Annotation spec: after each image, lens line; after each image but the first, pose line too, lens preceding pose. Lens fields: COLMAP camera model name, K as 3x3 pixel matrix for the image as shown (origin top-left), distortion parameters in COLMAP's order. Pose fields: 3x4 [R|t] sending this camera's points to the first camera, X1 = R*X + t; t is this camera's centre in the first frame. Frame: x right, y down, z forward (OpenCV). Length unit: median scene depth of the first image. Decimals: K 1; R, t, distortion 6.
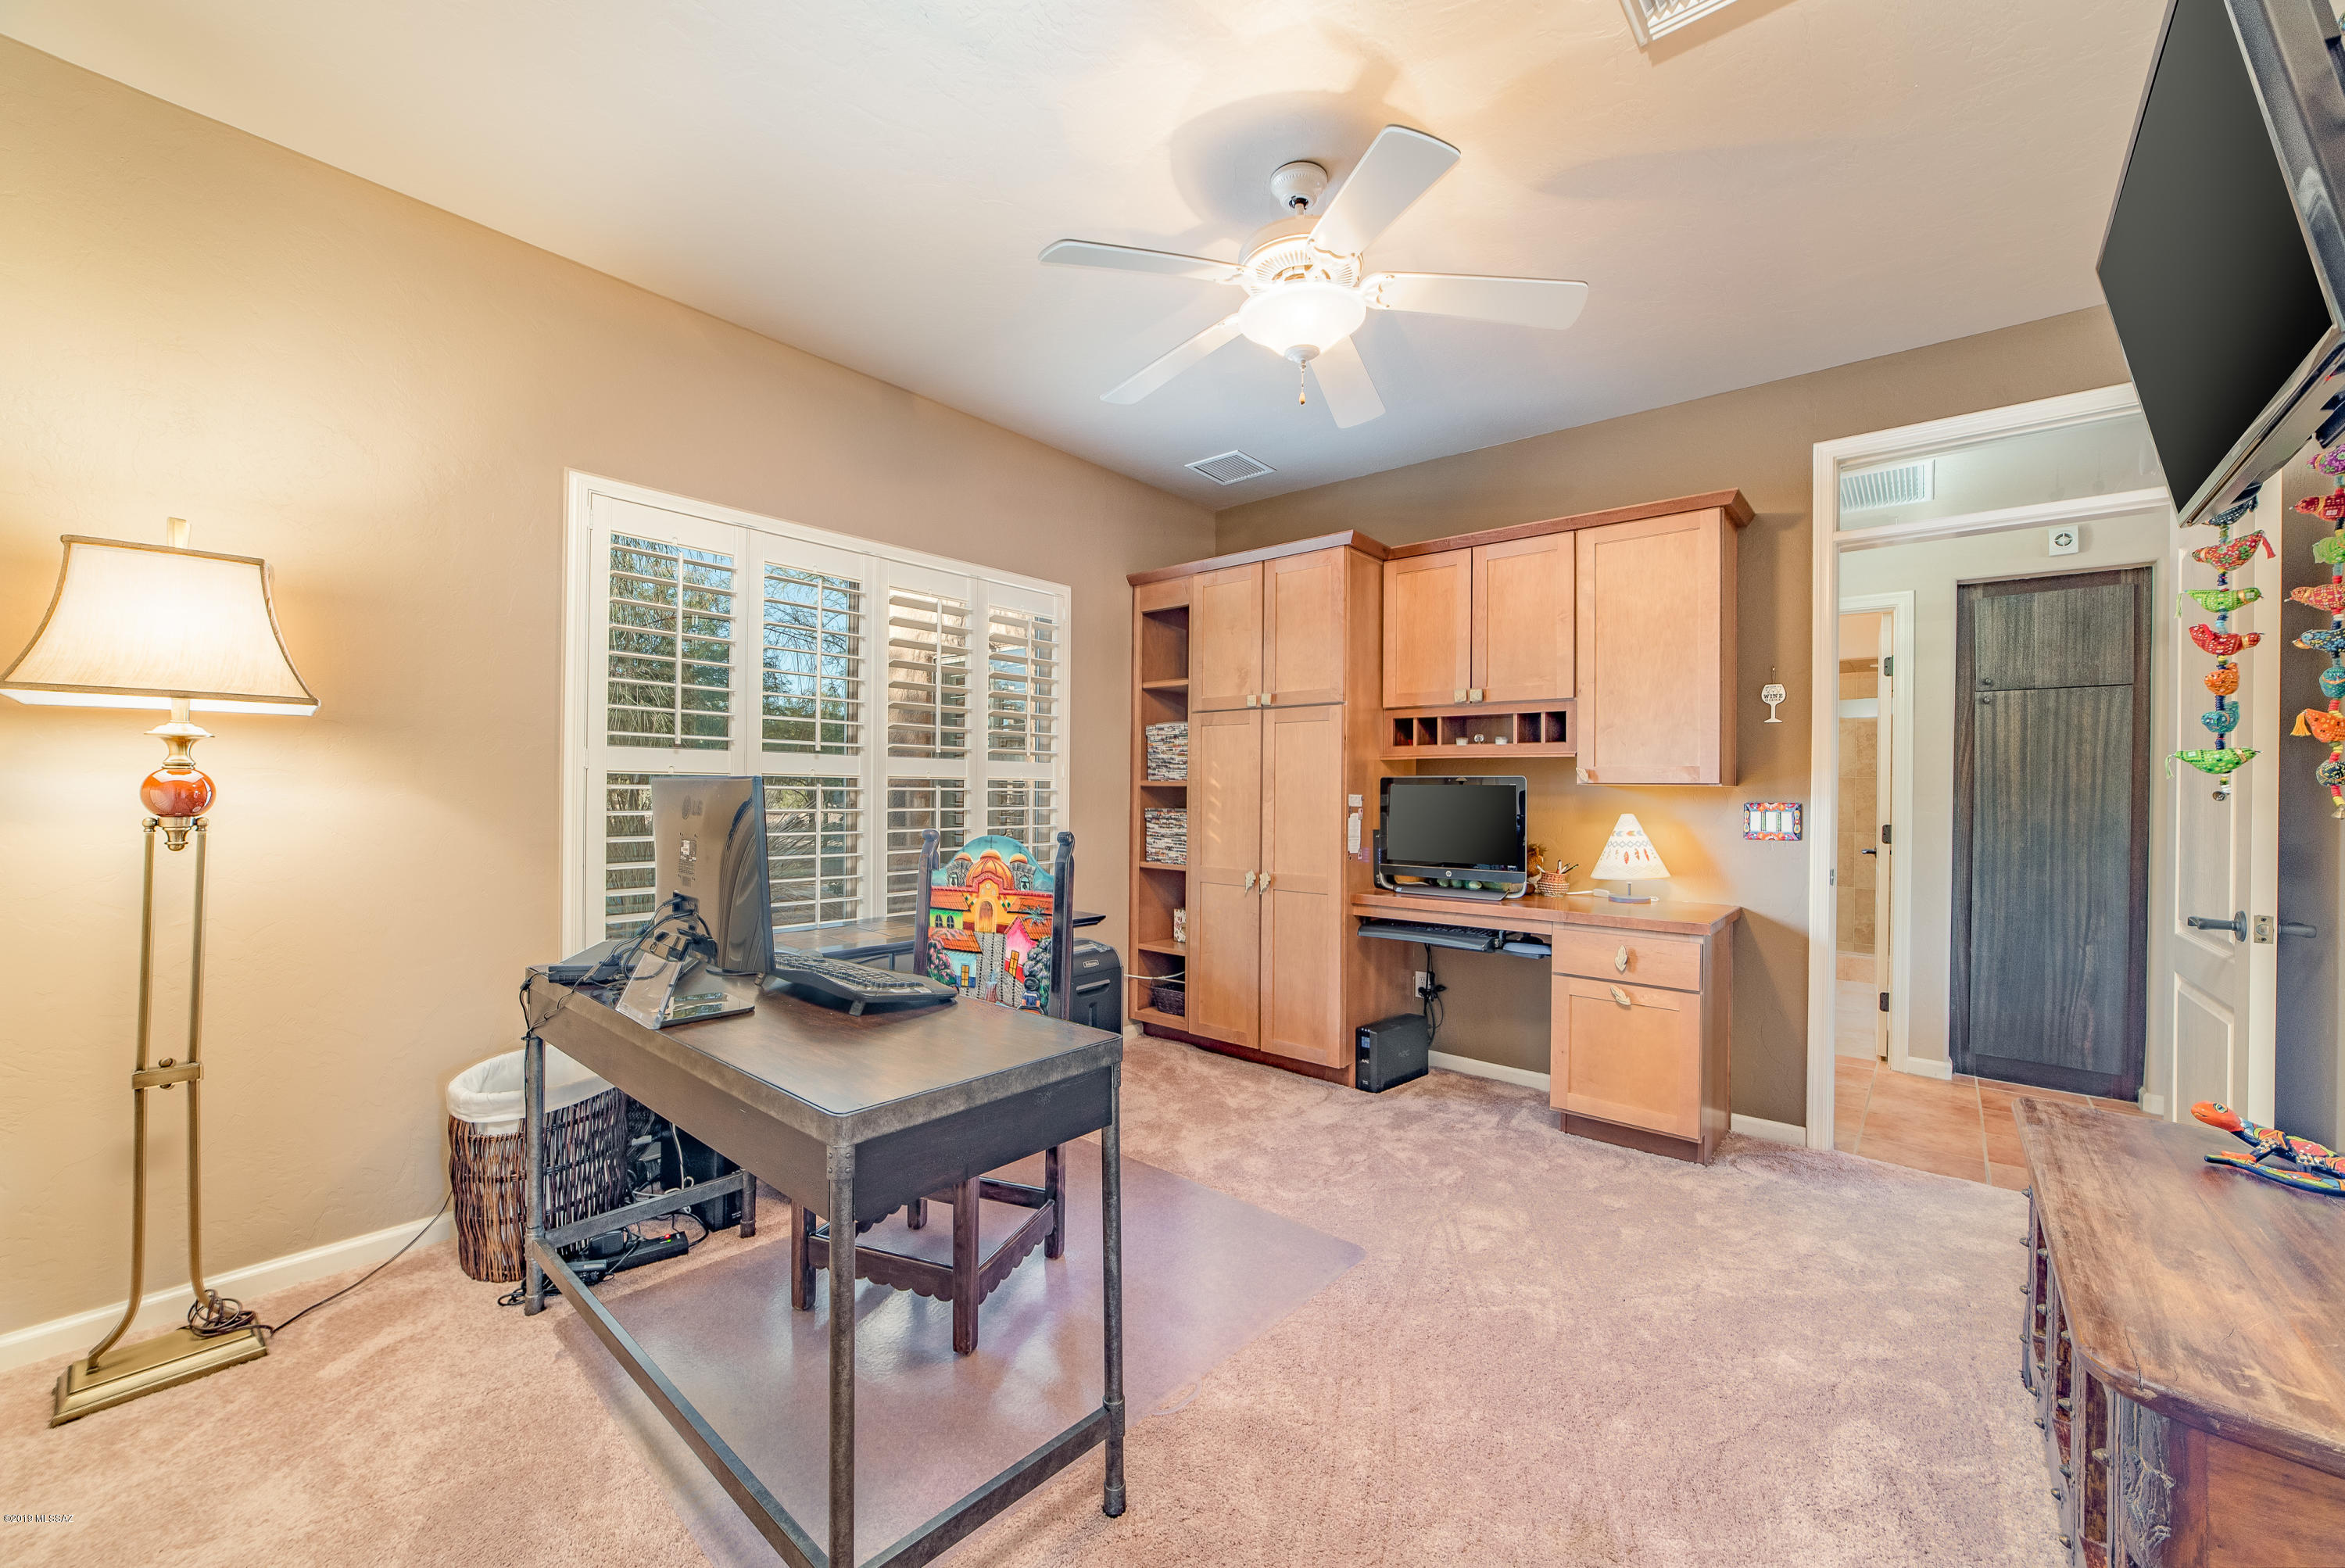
lens RADIAL K [[913.6, 0, 1170.7], [0, 913.6, 793.7], [0, 0, 1]] dist [-0.007989, 0.003441]
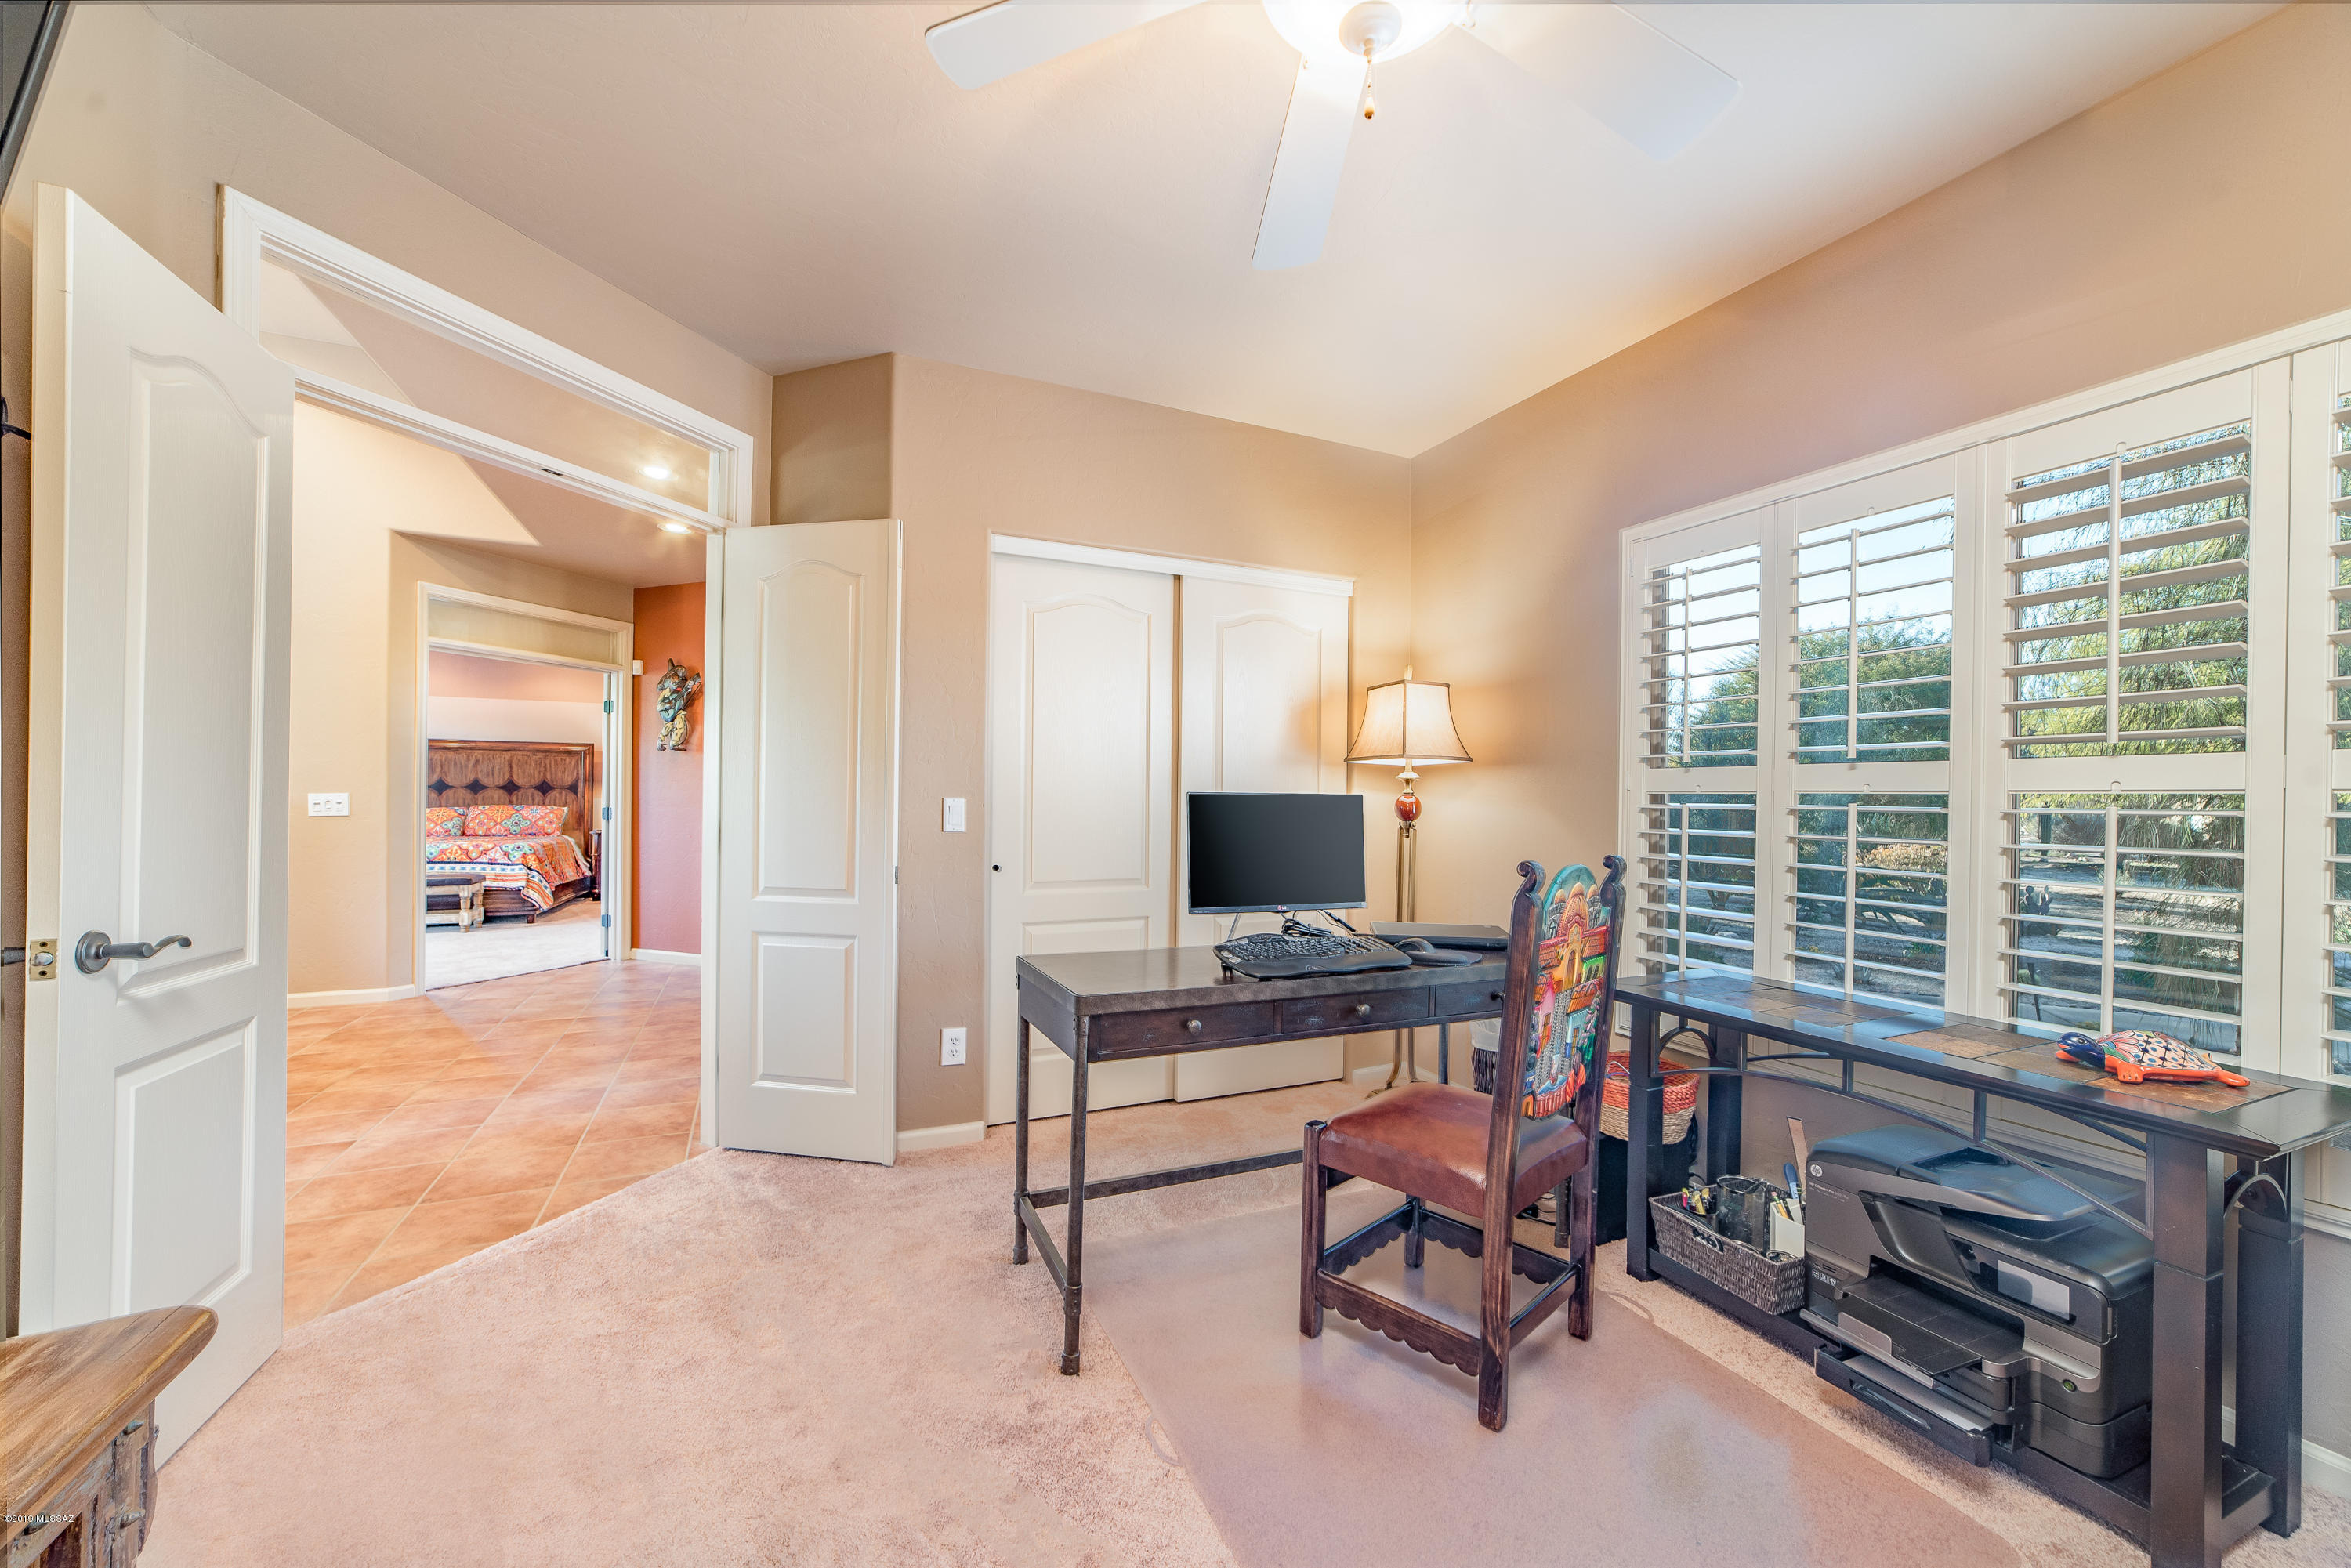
lens RADIAL K [[915.9, 0, 1180.3], [0, 915.9, 794.1], [0, 0, 1]] dist [-0.007989, 0.003441]
pose [[-0.409961, -0.018261, -0.911920, 0.510420], [-0.015834, 0.999791, -0.012902, 0.000619], [0.911966, 0.009150, -0.410164, 0.809110]]
